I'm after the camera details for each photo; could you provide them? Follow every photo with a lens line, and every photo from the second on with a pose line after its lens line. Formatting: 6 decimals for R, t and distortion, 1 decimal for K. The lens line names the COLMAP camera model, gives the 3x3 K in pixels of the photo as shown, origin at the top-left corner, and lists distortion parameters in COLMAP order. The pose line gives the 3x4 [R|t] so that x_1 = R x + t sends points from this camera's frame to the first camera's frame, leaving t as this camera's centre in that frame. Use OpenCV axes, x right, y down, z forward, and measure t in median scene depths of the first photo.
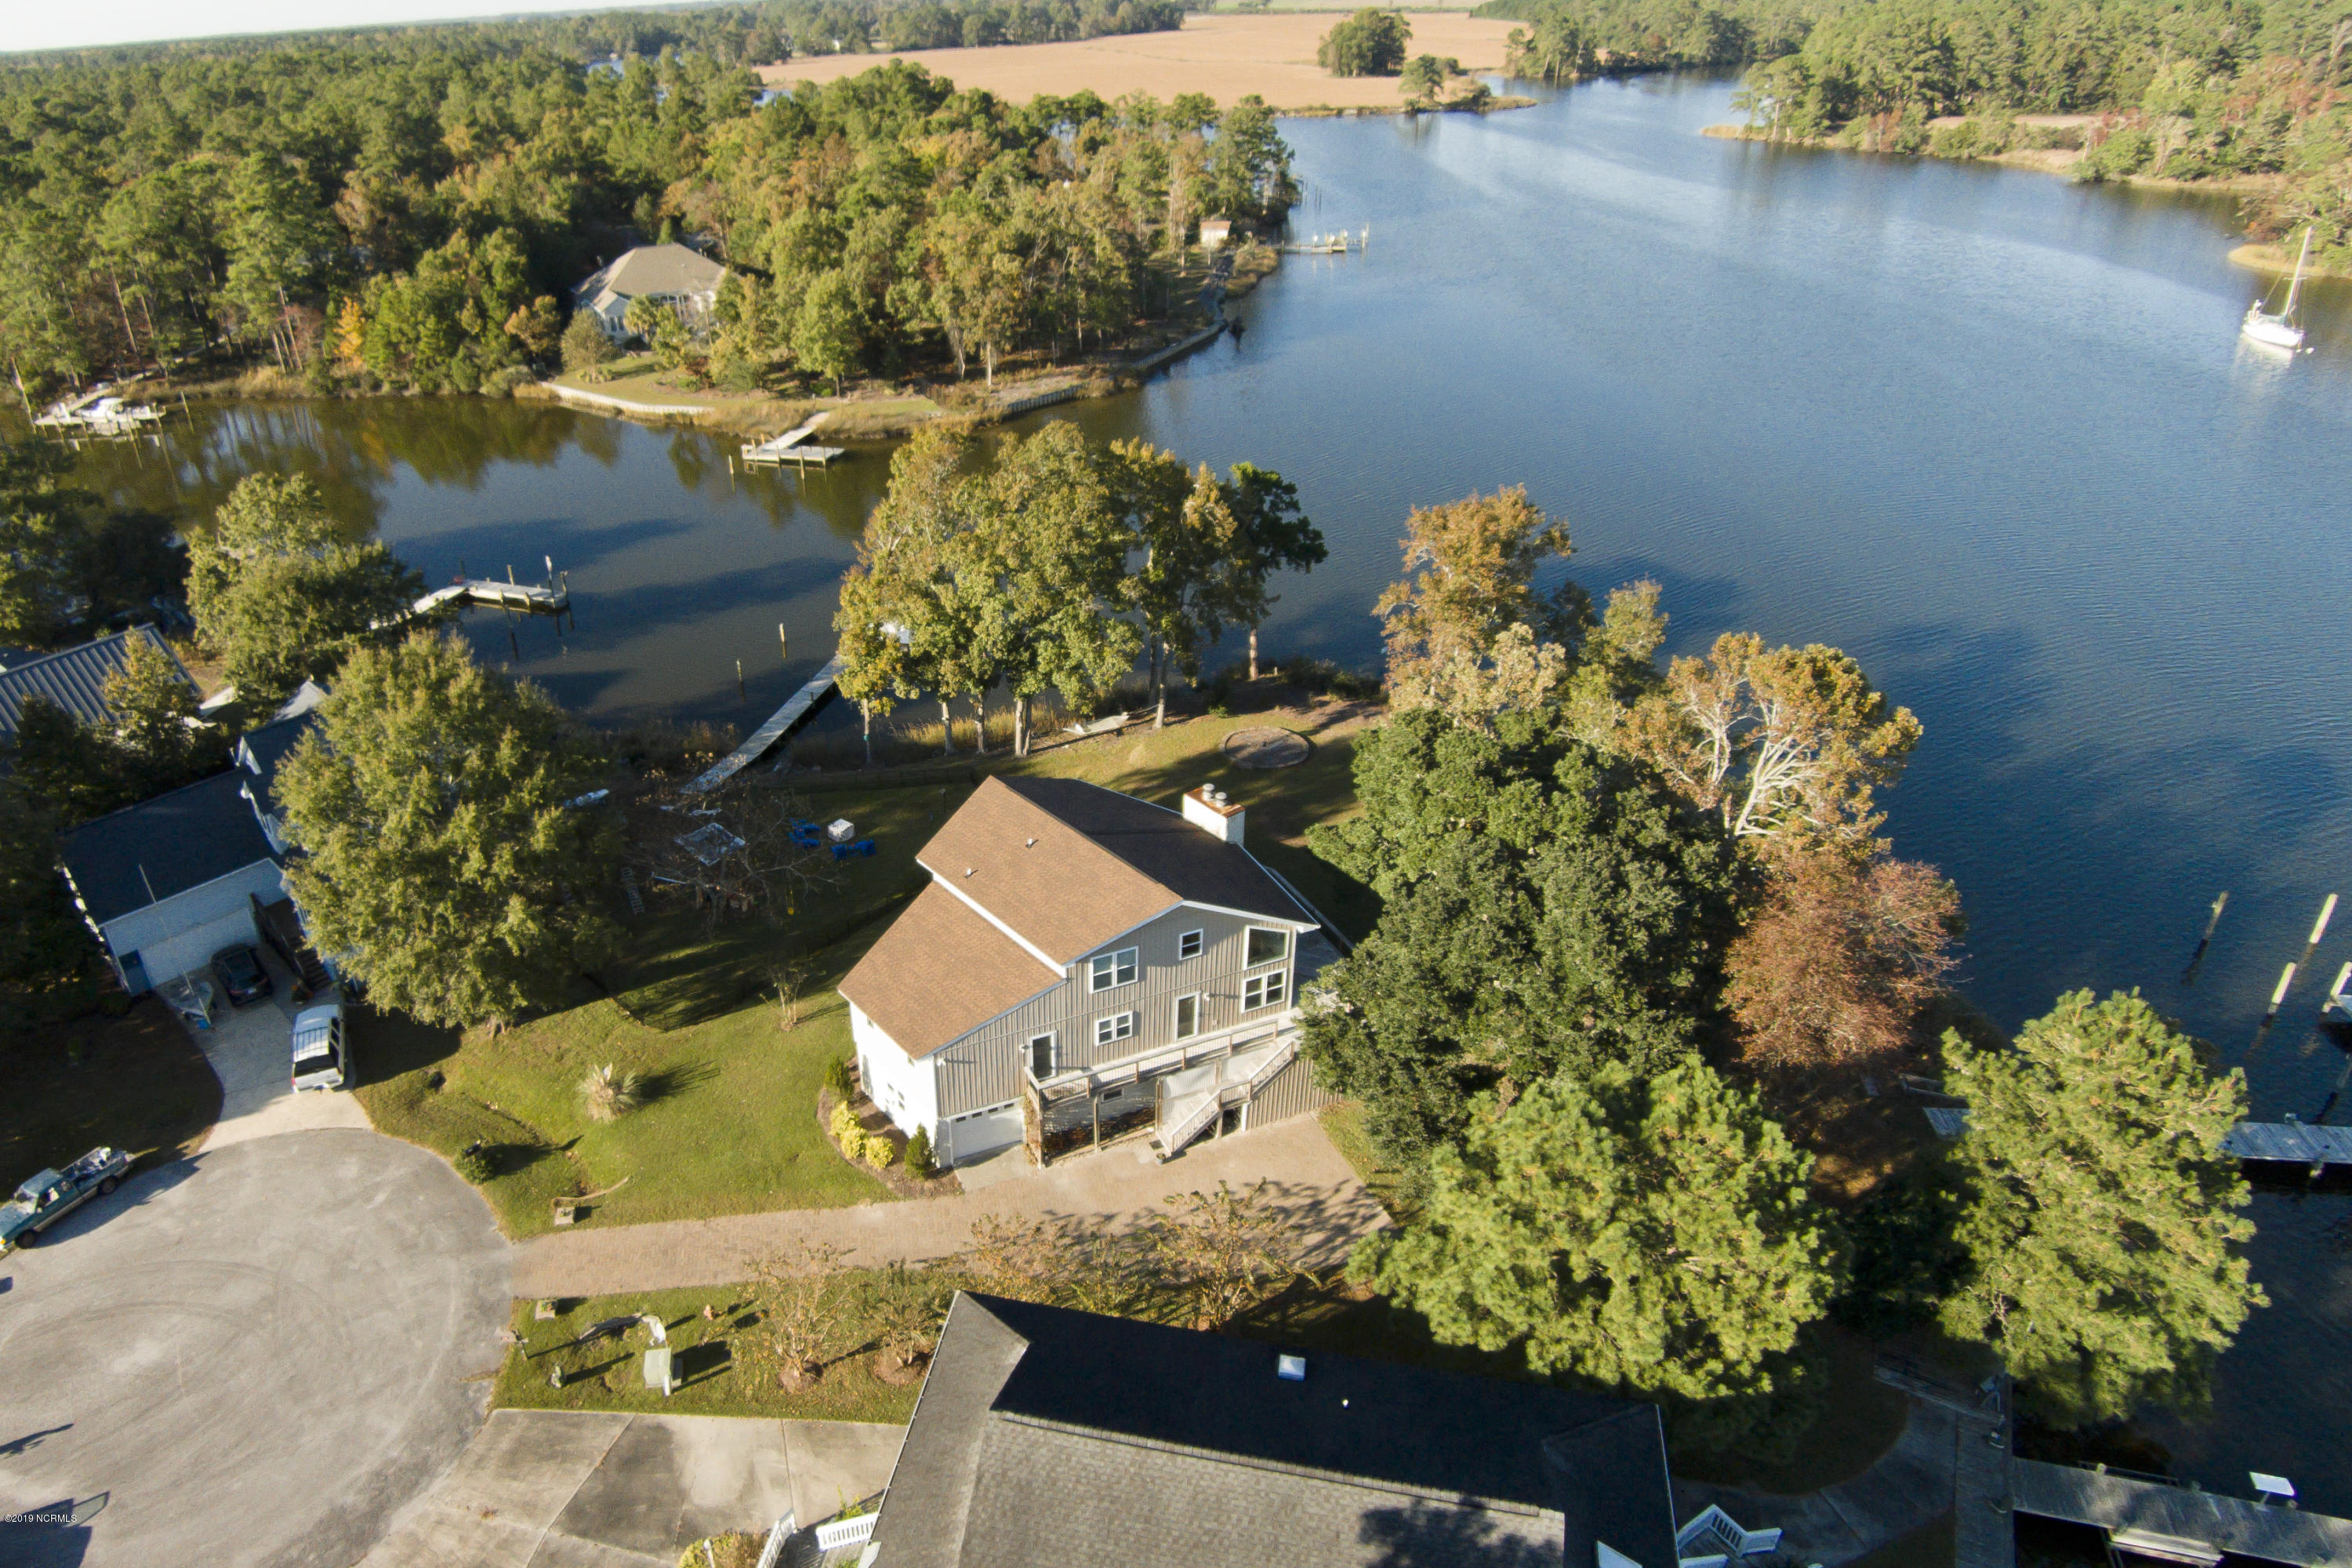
lens RADIAL K [[1496.7, 0, 985.9], [0, 1496.7, 780.0], [0, 0, 1]] dist [-0.097256, 0.036914]
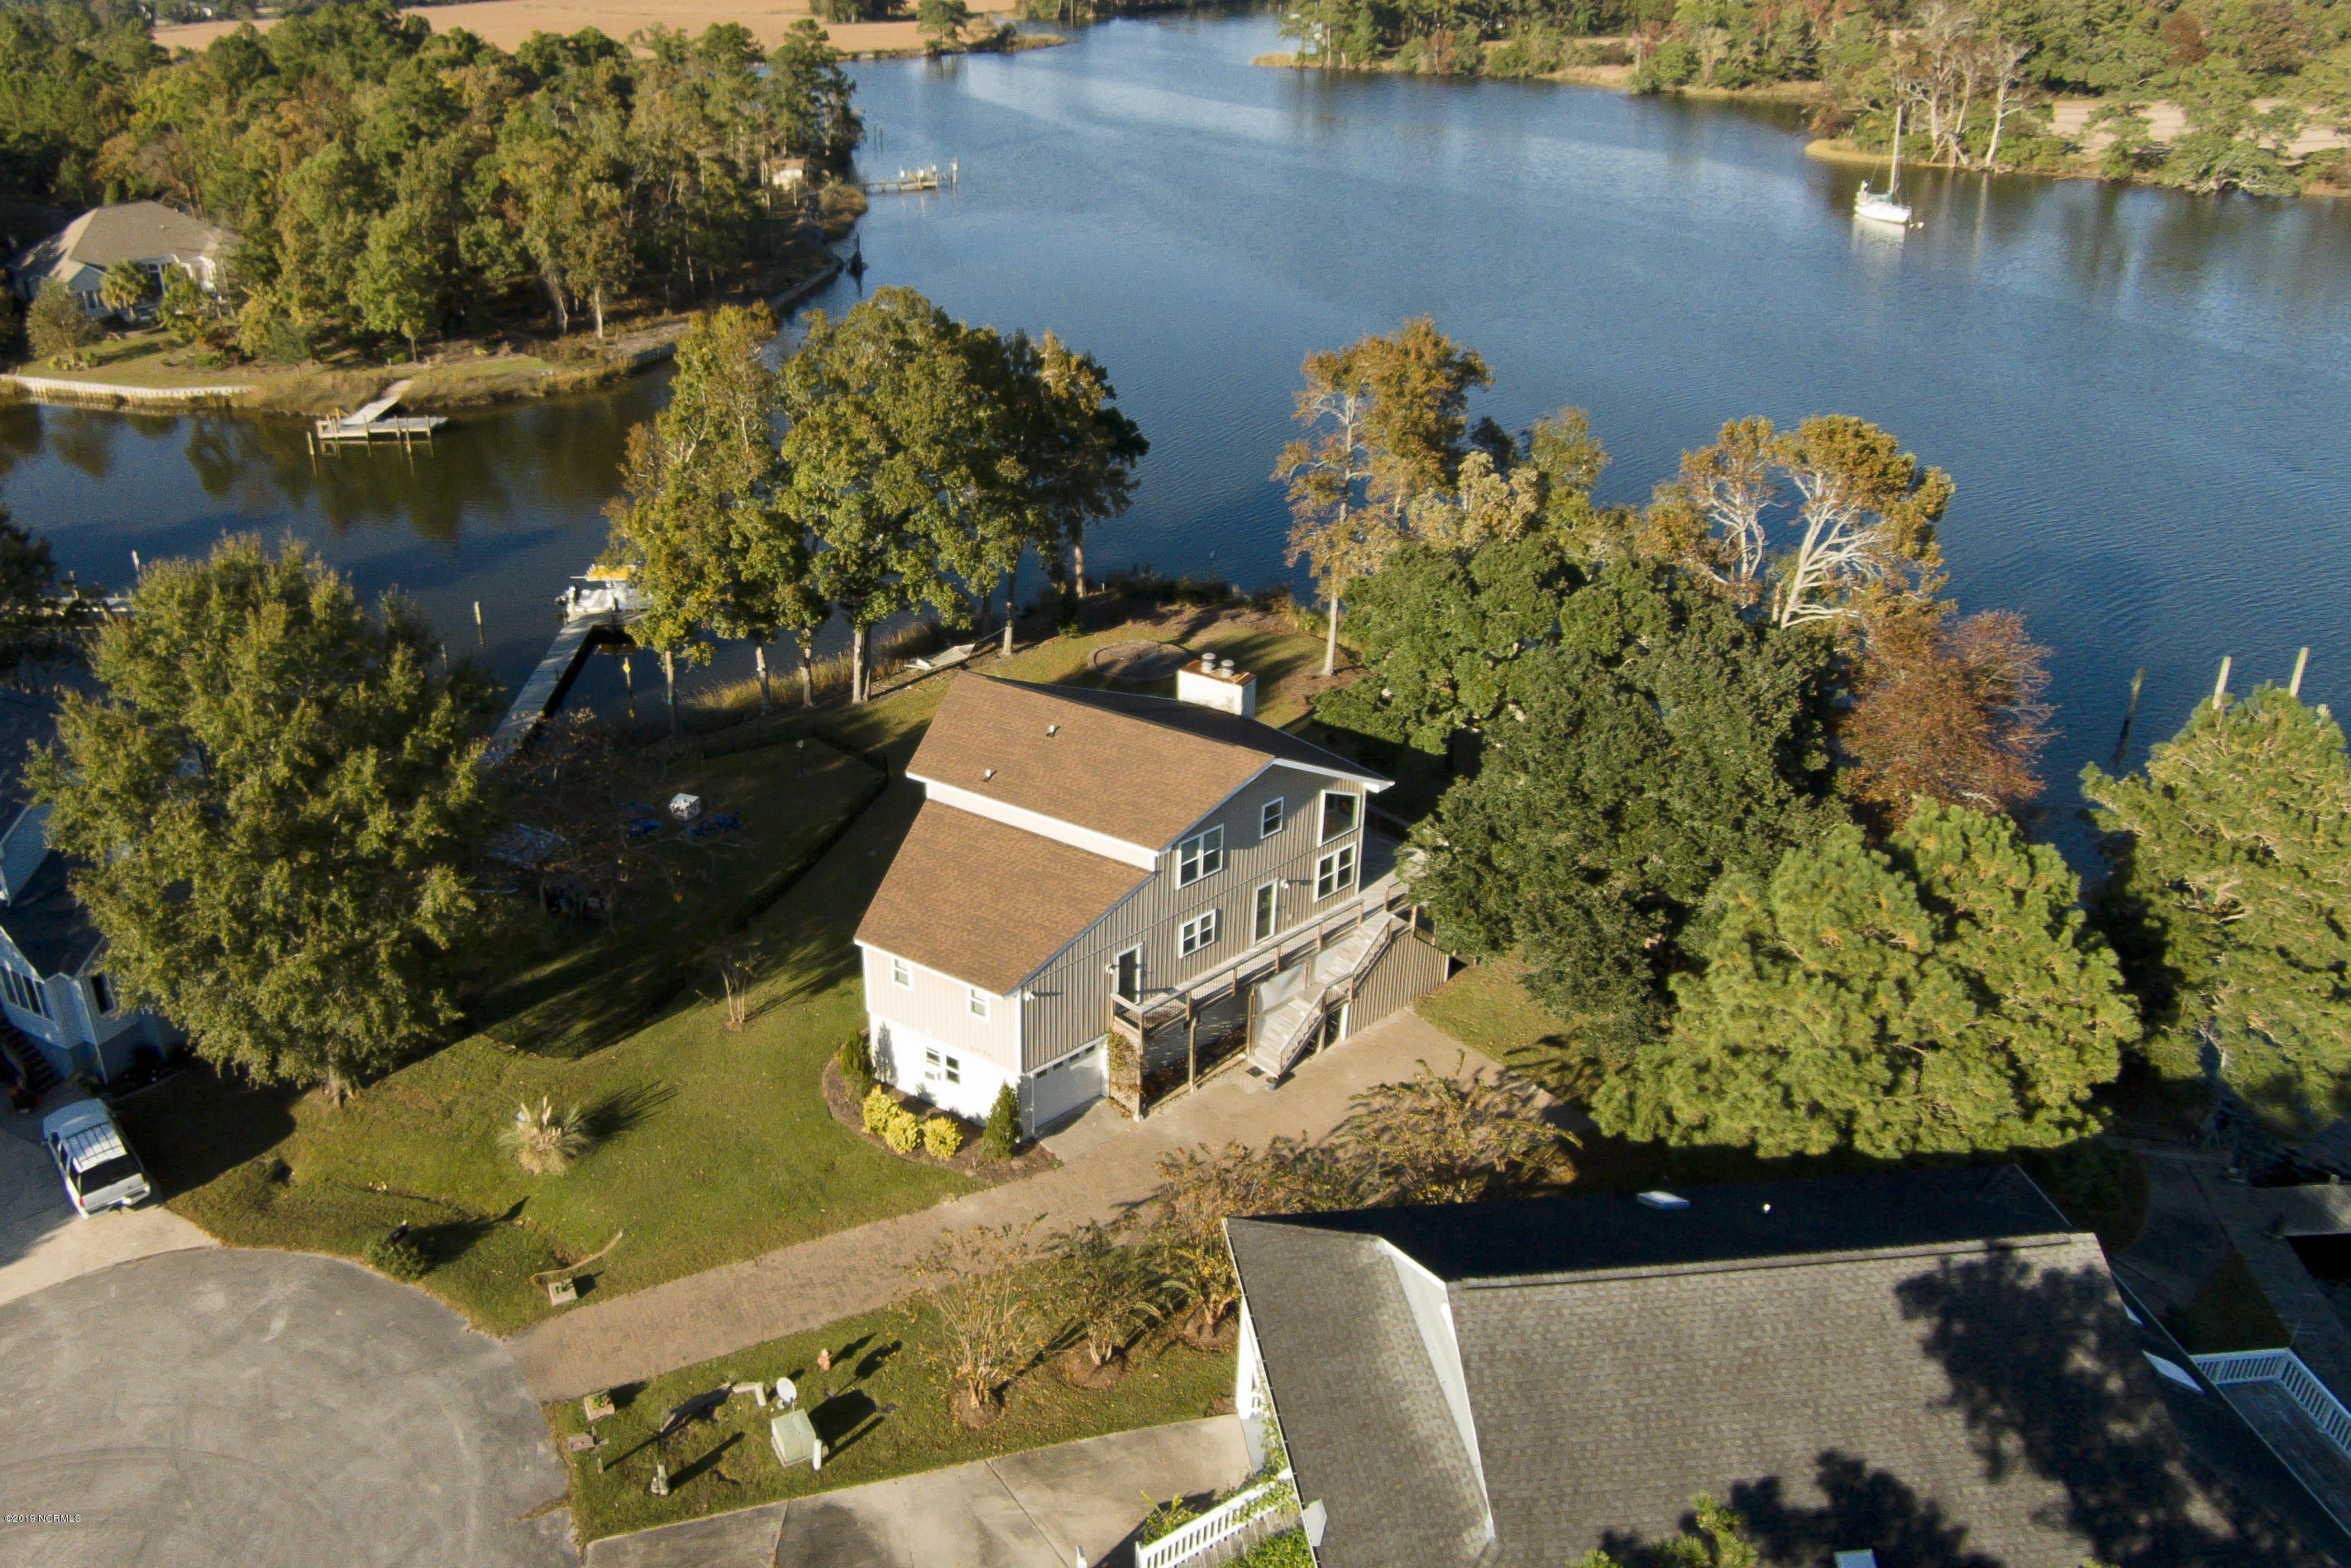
lens RADIAL K [[1797.5, 0, 943.1], [0, 1797.5, 700.7], [0, 0, 1]] dist [-0.095469, 0.032614]
pose [[0.955806, -0.108669, 0.273177, -0.221445], [0.134405, 0.987909, -0.077276, 0.070675], [-0.261476, 0.110577, 0.958855, 0.054242]]
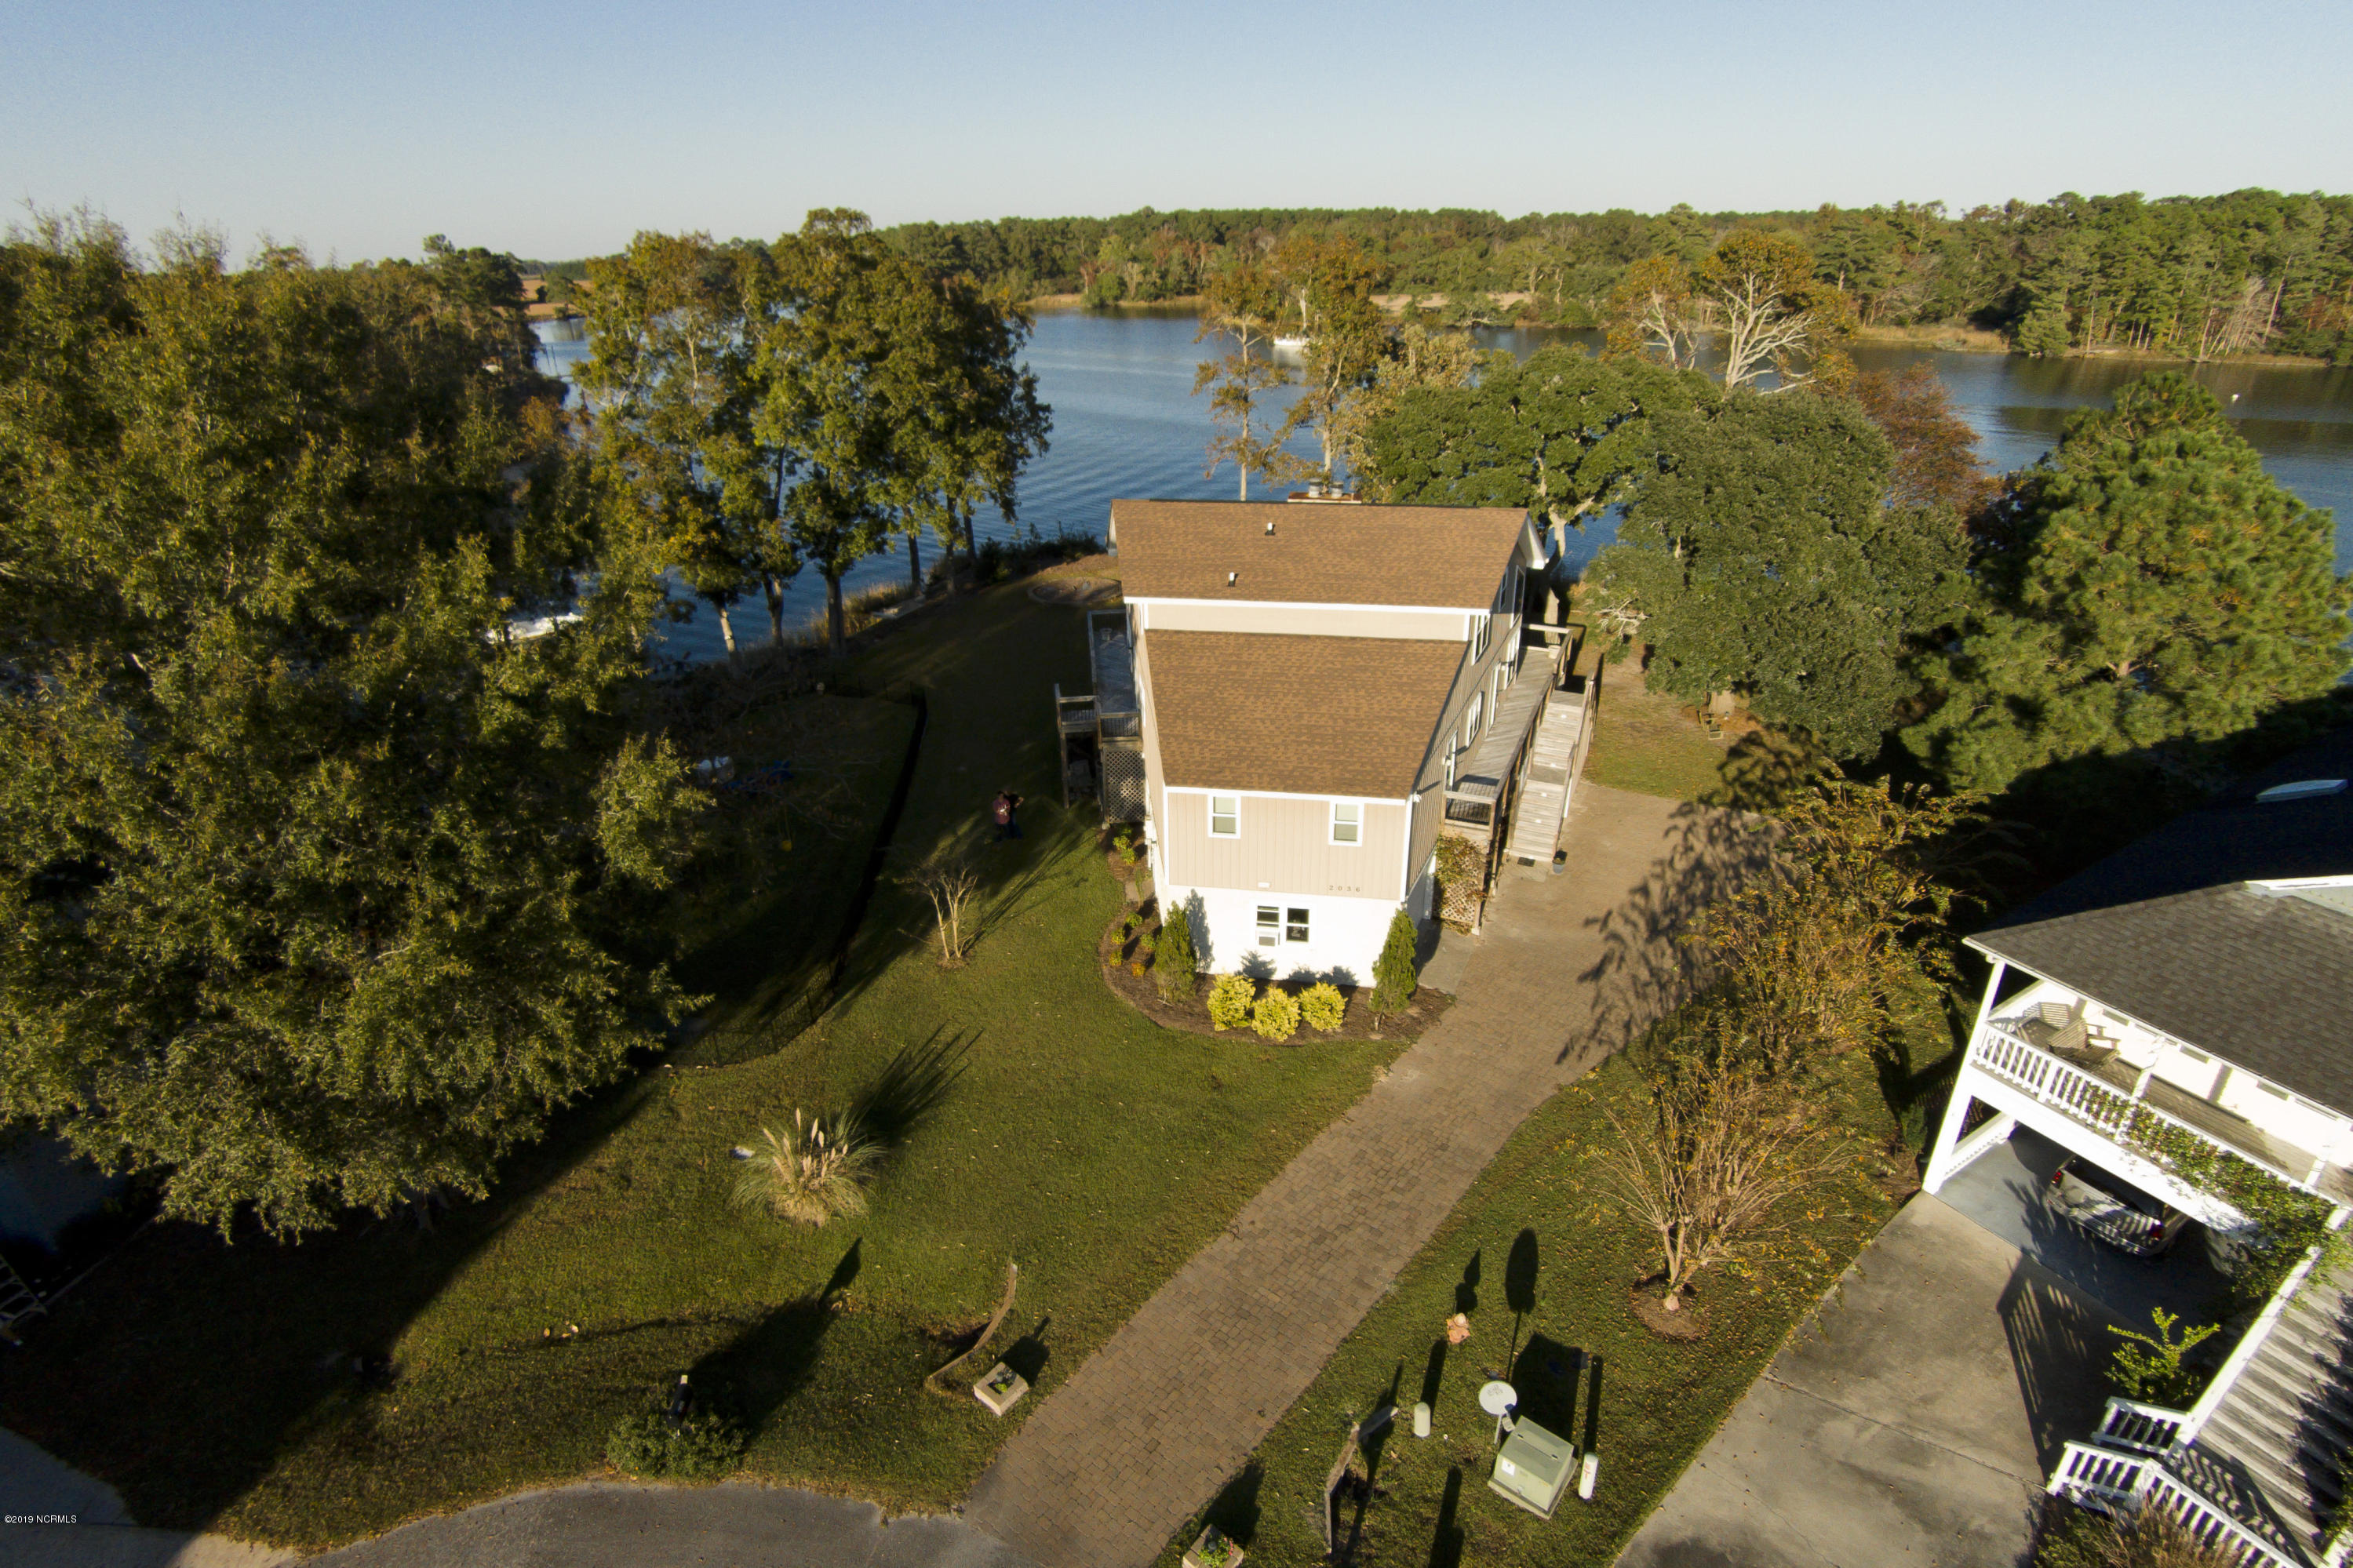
lens RADIAL K [[1190.5, 0, 1171.0], [0, 1190.5, 765.2], [0, 0, 1]] dist [-0.086812, 0.029827]
pose [[0.711443, -0.265107, 0.650820, -0.302090], [0.333122, 0.942675, 0.019840, 0.091222], [-0.618771, 0.202688, 0.758973, 0.470487]]
